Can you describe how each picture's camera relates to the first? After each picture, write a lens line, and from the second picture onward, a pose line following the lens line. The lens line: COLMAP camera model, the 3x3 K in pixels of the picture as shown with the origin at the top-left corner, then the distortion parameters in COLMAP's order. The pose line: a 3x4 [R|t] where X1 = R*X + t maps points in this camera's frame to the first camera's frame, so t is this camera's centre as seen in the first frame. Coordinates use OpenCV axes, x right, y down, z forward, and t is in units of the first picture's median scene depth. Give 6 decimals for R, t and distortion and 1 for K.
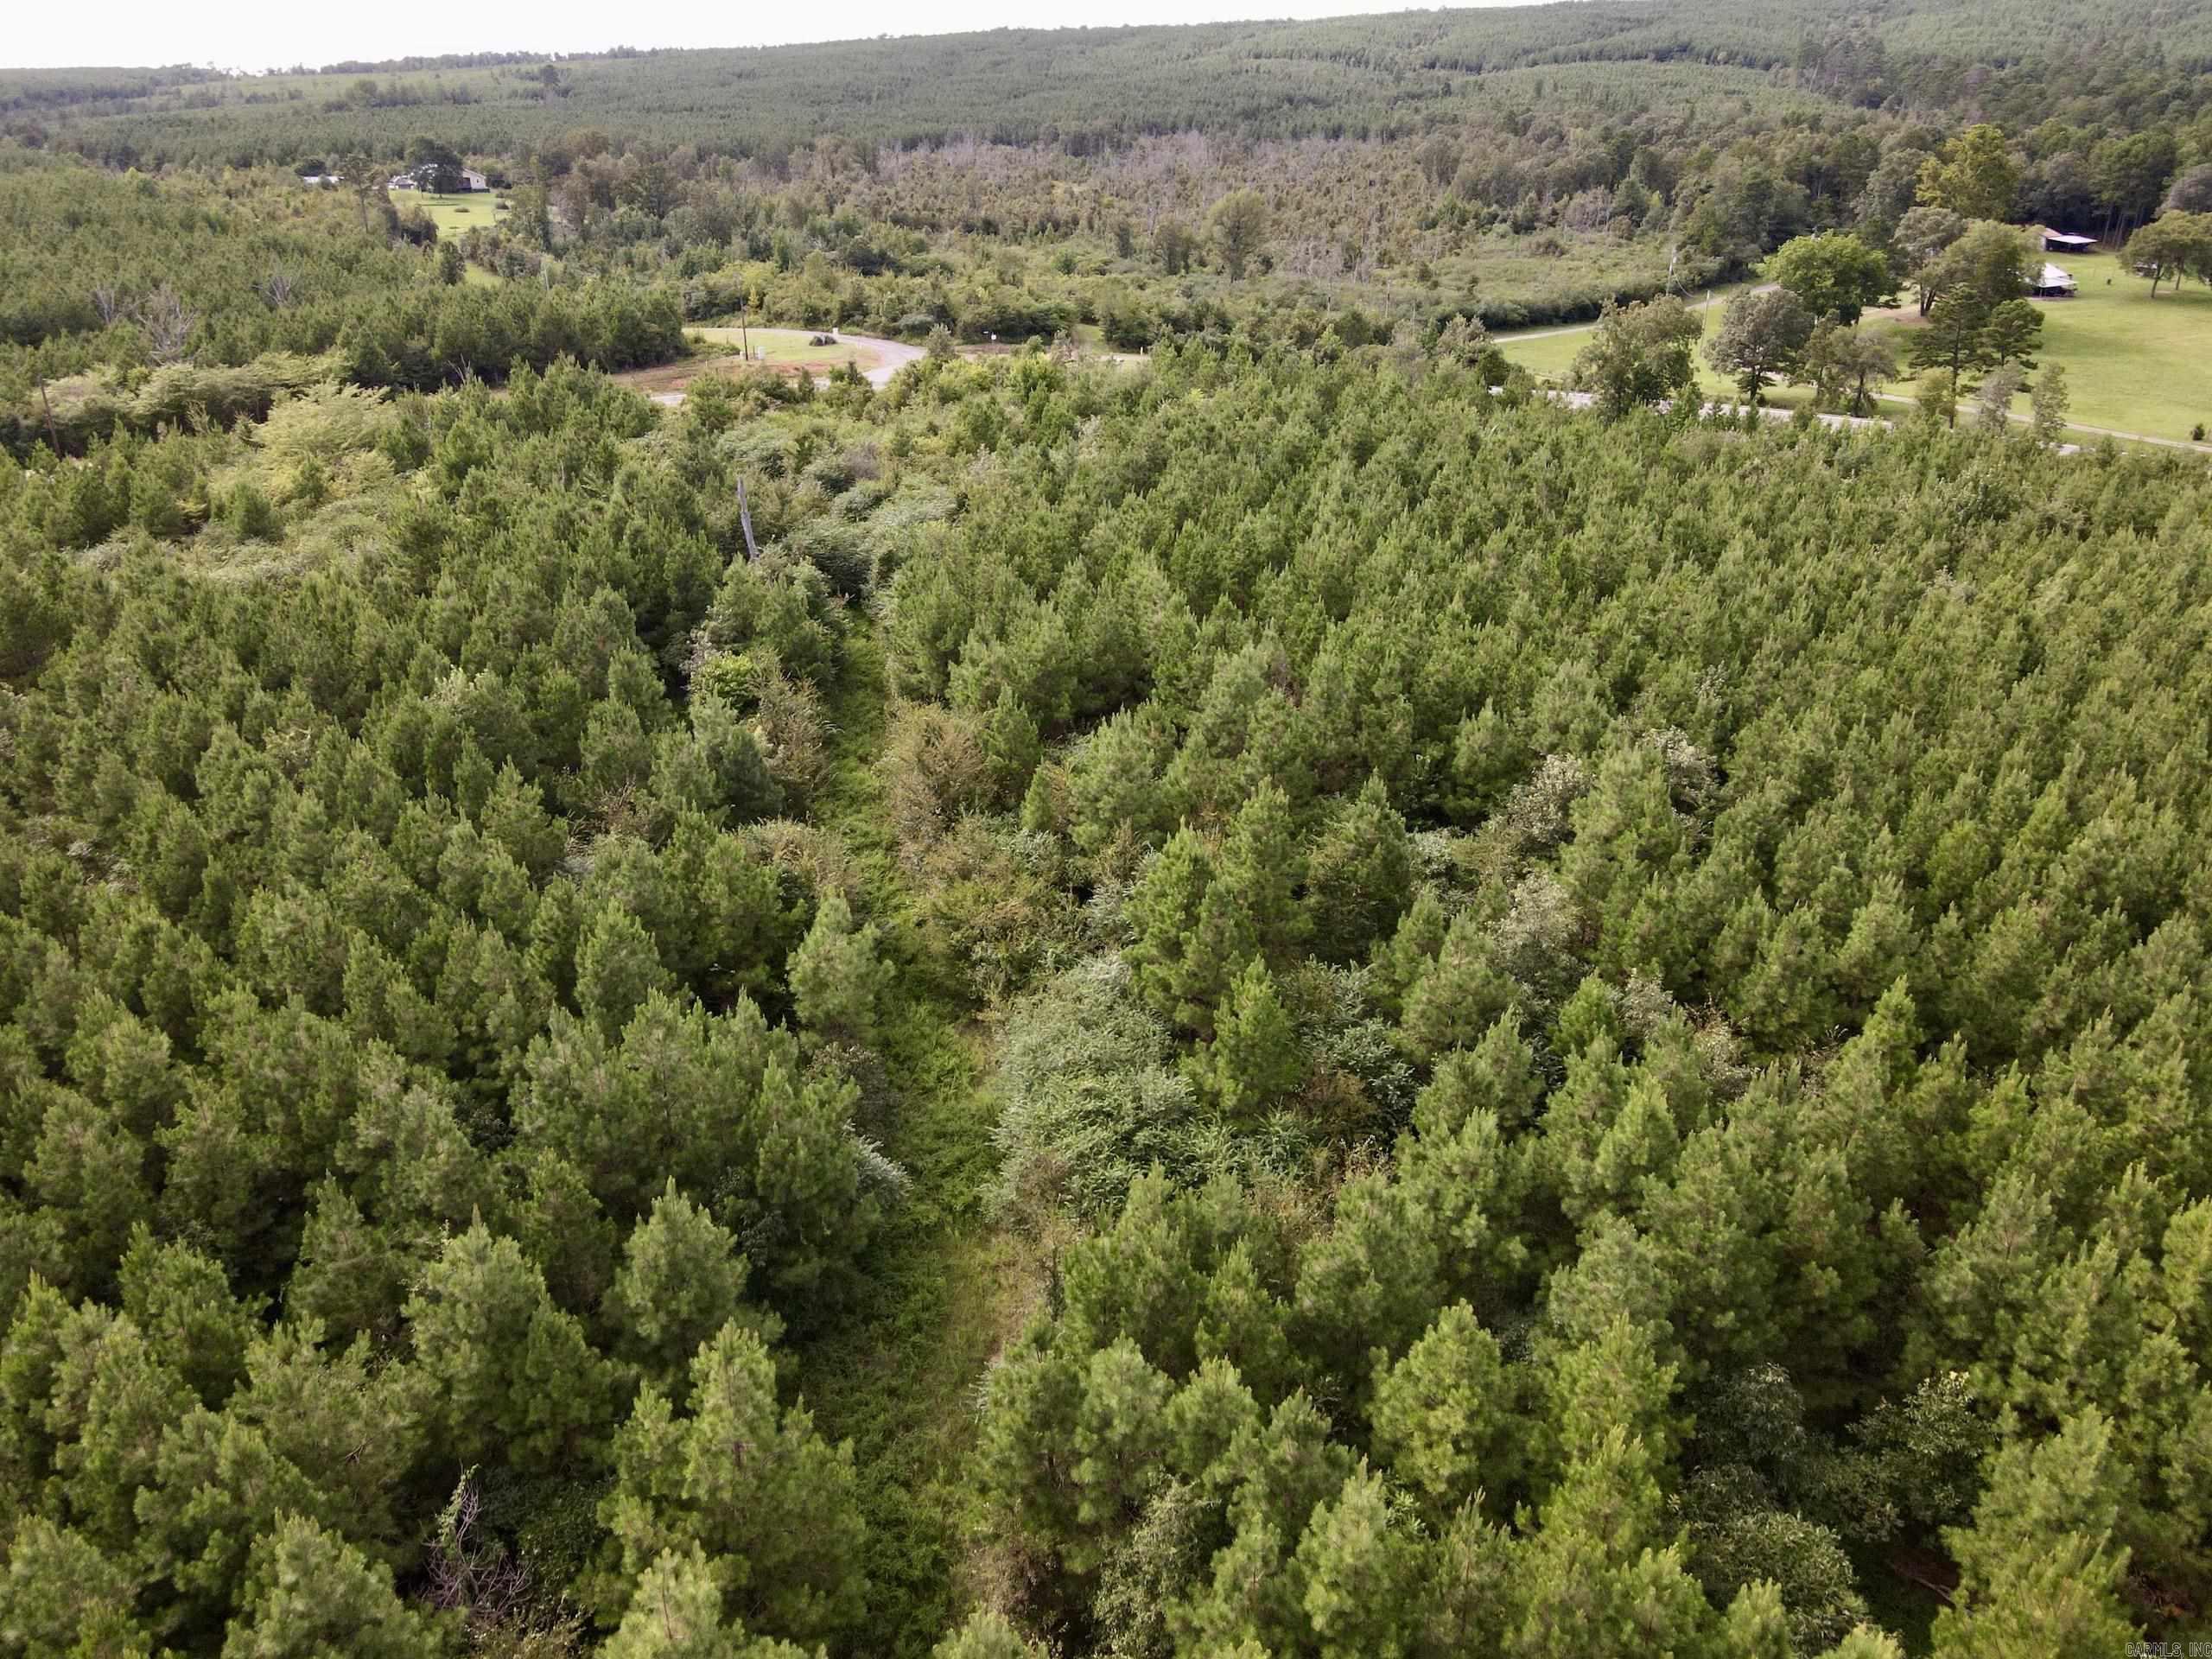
lens RADIAL K [[1623.9, 0, 1096.2], [0, 1623.9, 829.4], [0, 0, 1]] dist [0.015224, -0.004018]
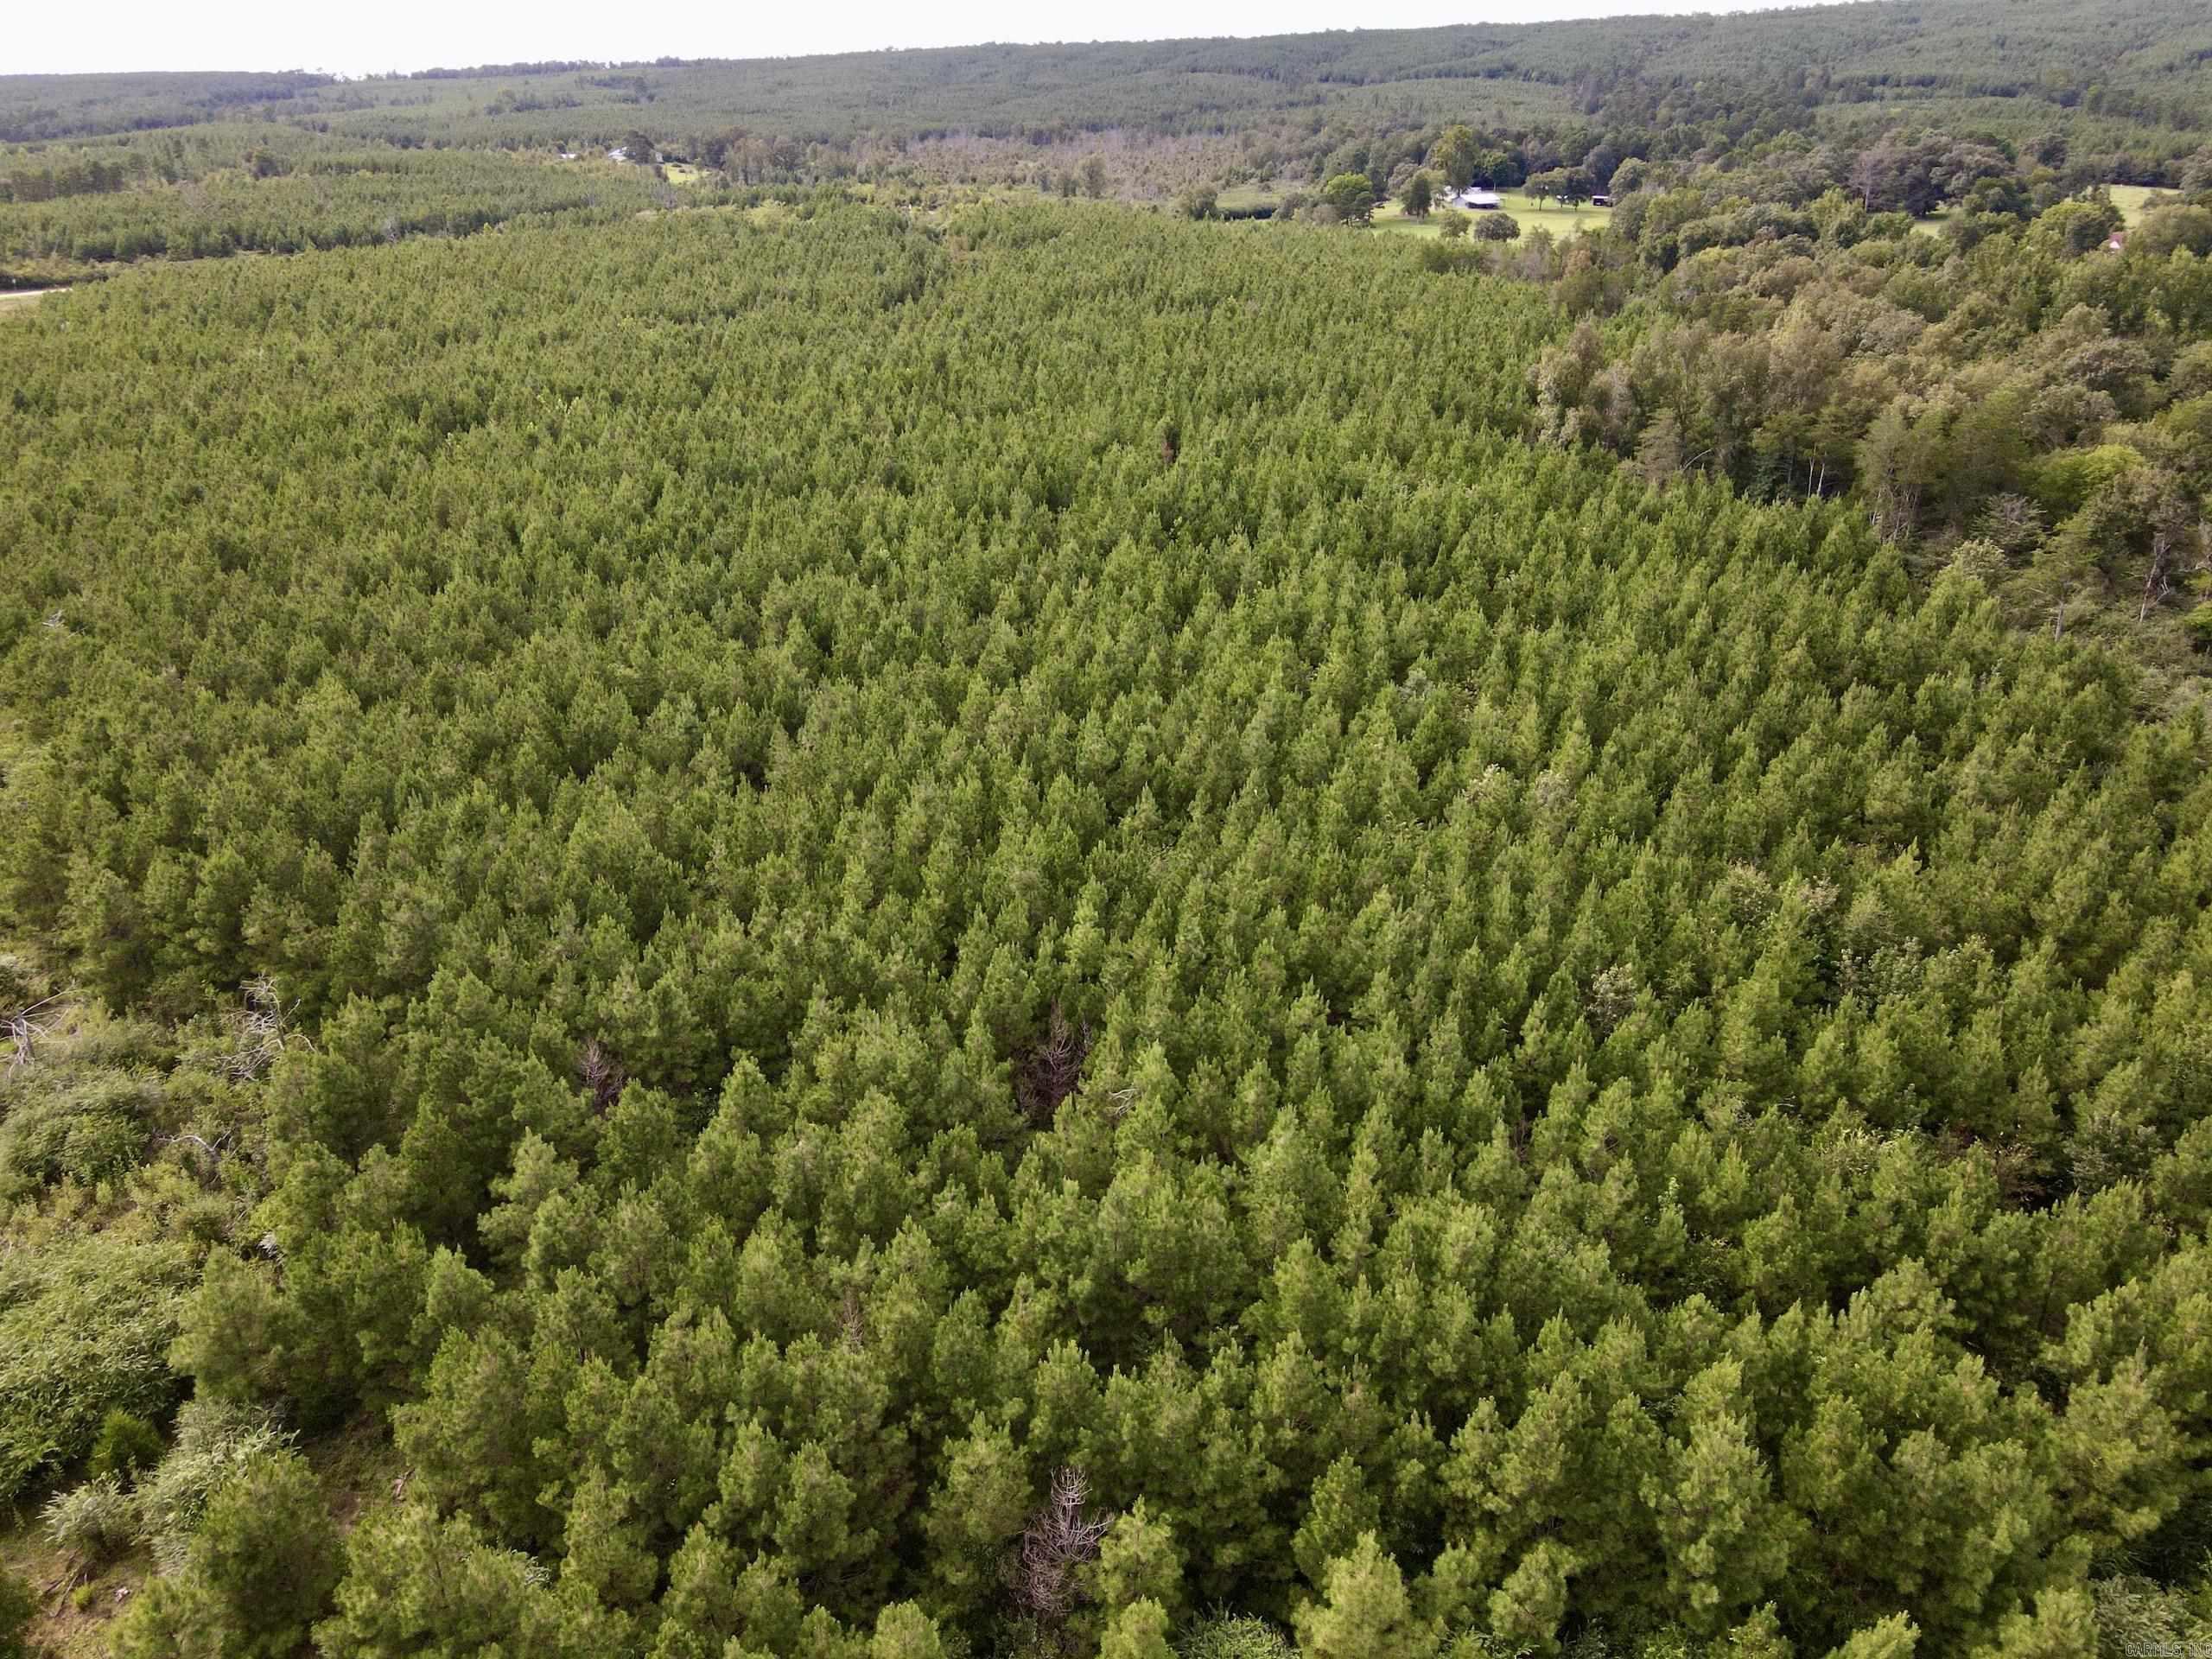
lens RADIAL K [[1628.3, 0, 1092.9], [0, 1628.3, 835.3], [0, 0, 1]] dist [-0.008381, 0.035506]
pose [[0.999990, 0.002583, 0.003579, 0.015190], [-0.002593, 0.999993, 0.002833, 0.087937], [-0.003571, -0.002842, 0.999990, -0.201958]]
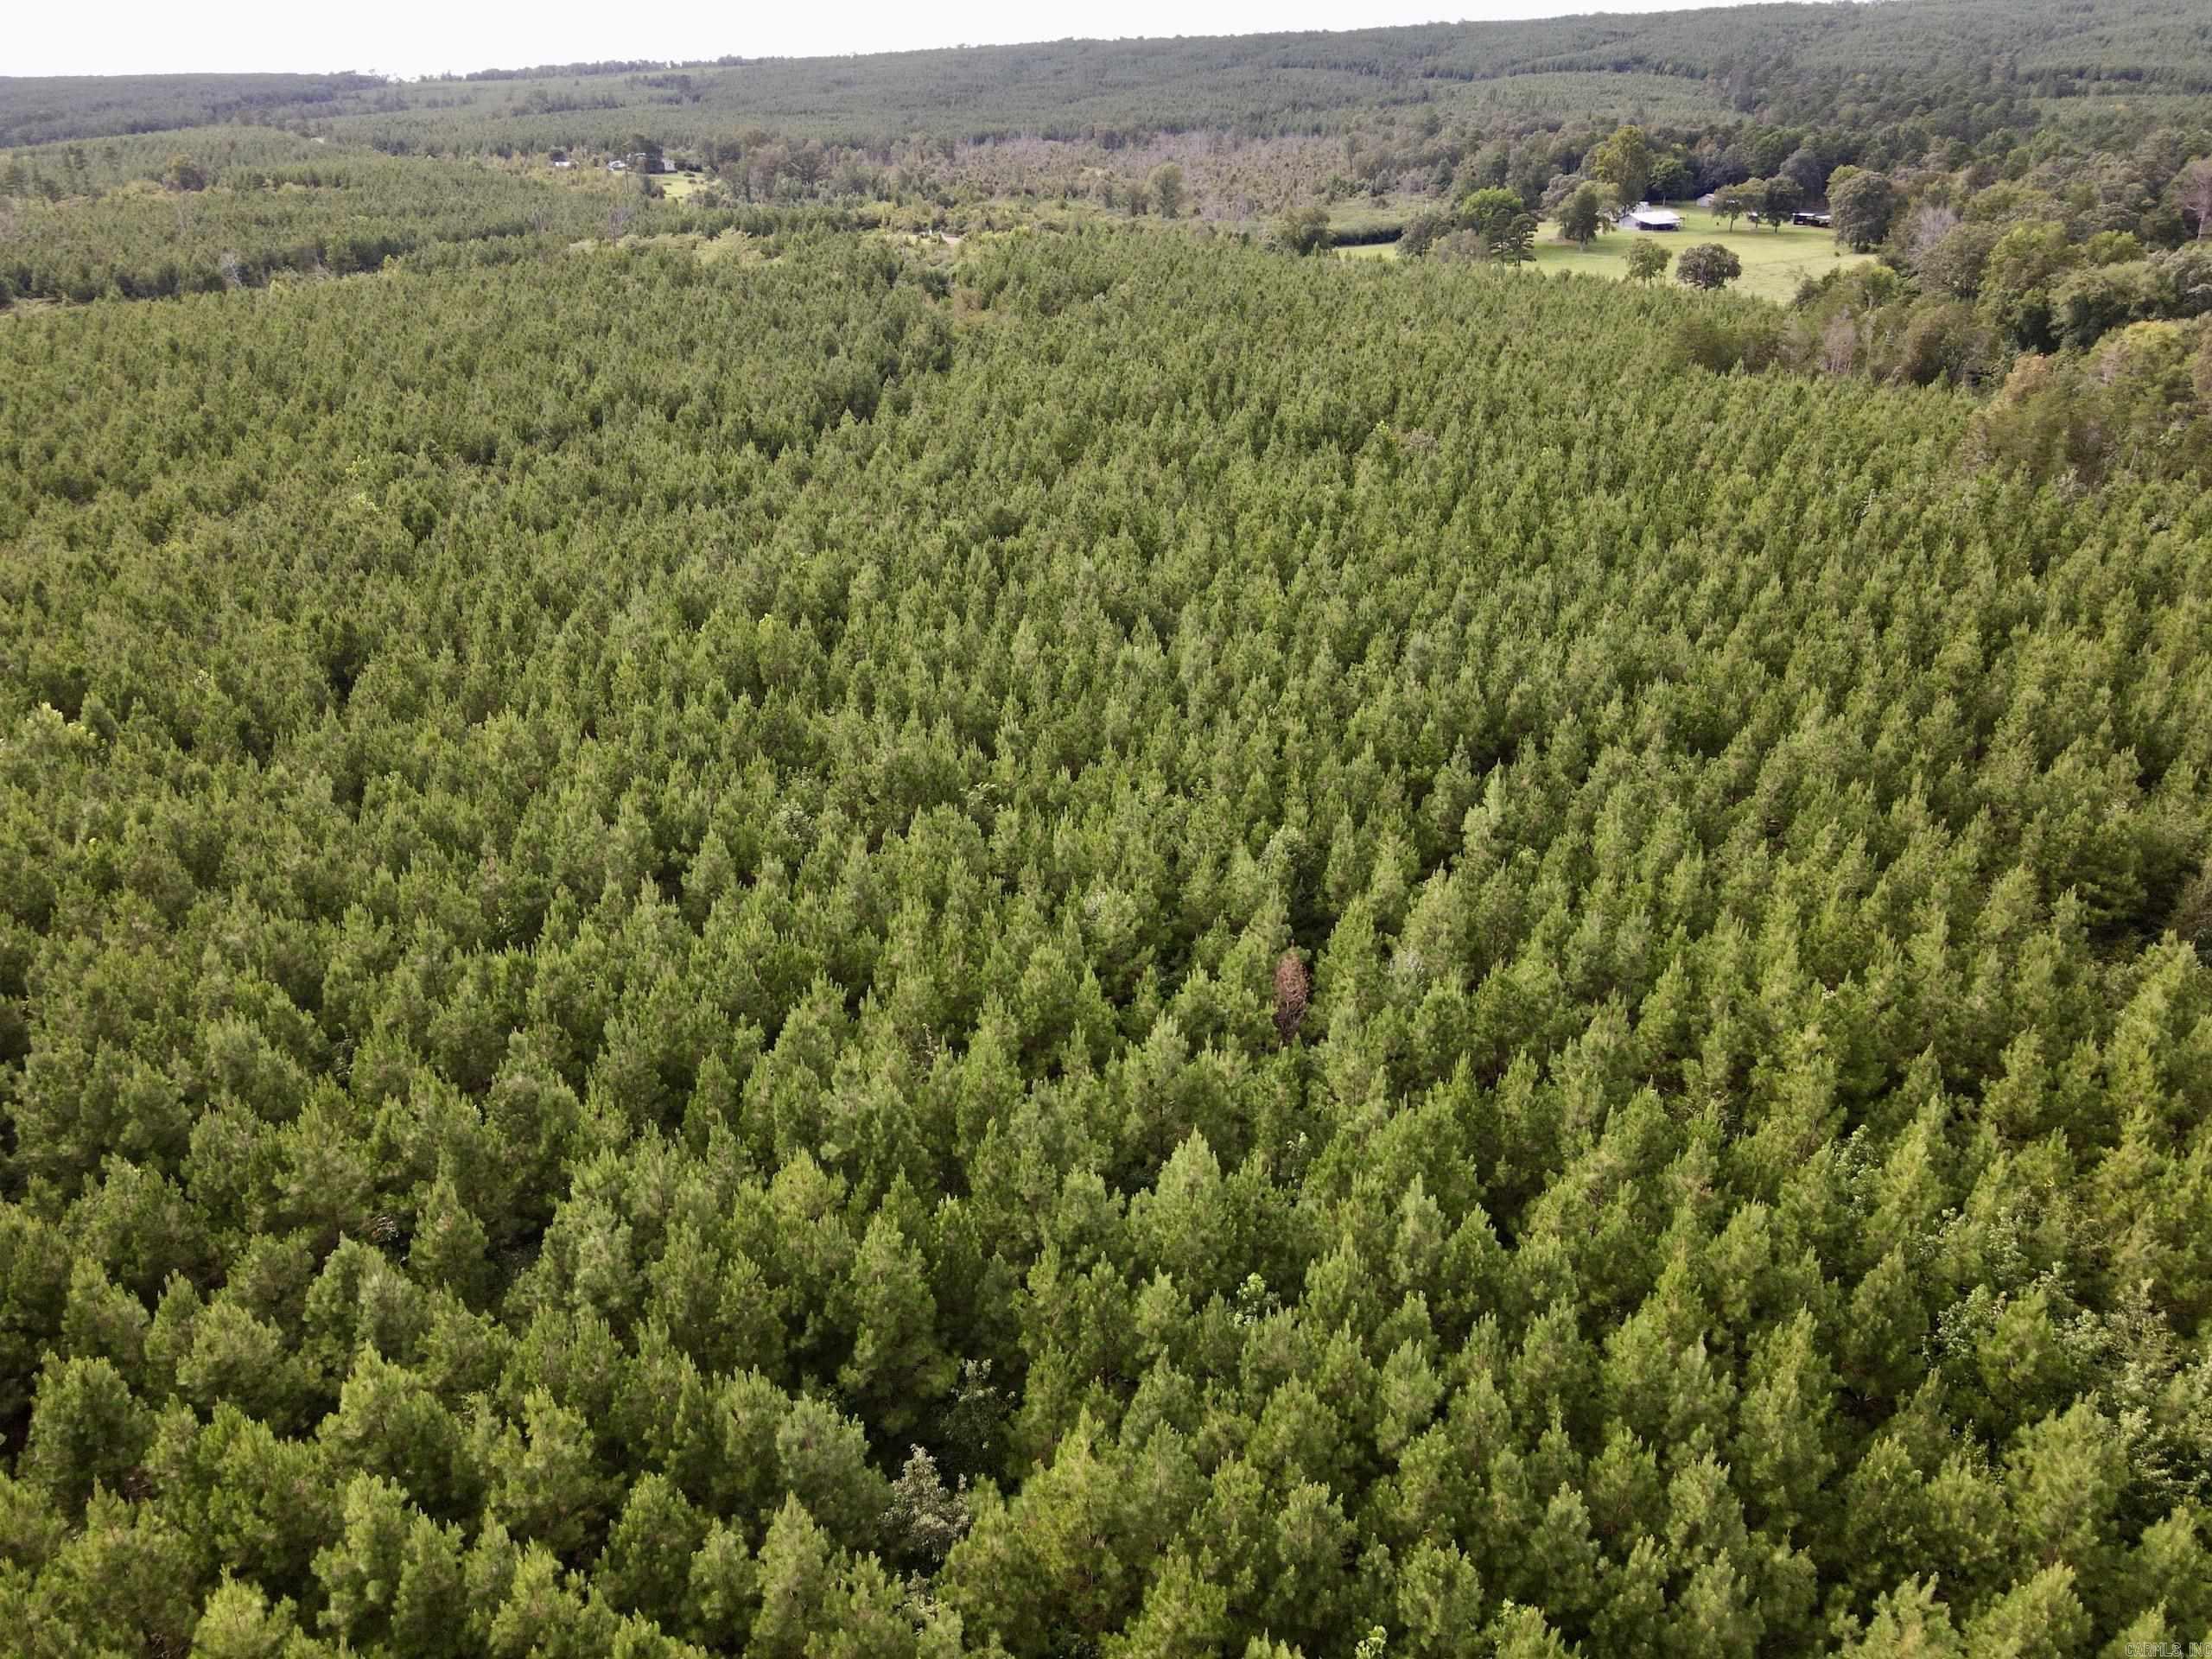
lens RADIAL K [[1628.3, 0, 1092.9], [0, 1628.3, 835.3], [0, 0, 1]] dist [-0.008381, 0.035506]
pose [[0.998973, 0.018686, -0.041271, 0.017097], [-0.018565, 0.999822, 0.003336, 0.054683], [0.041326, -0.002566, 0.999142, -0.126104]]
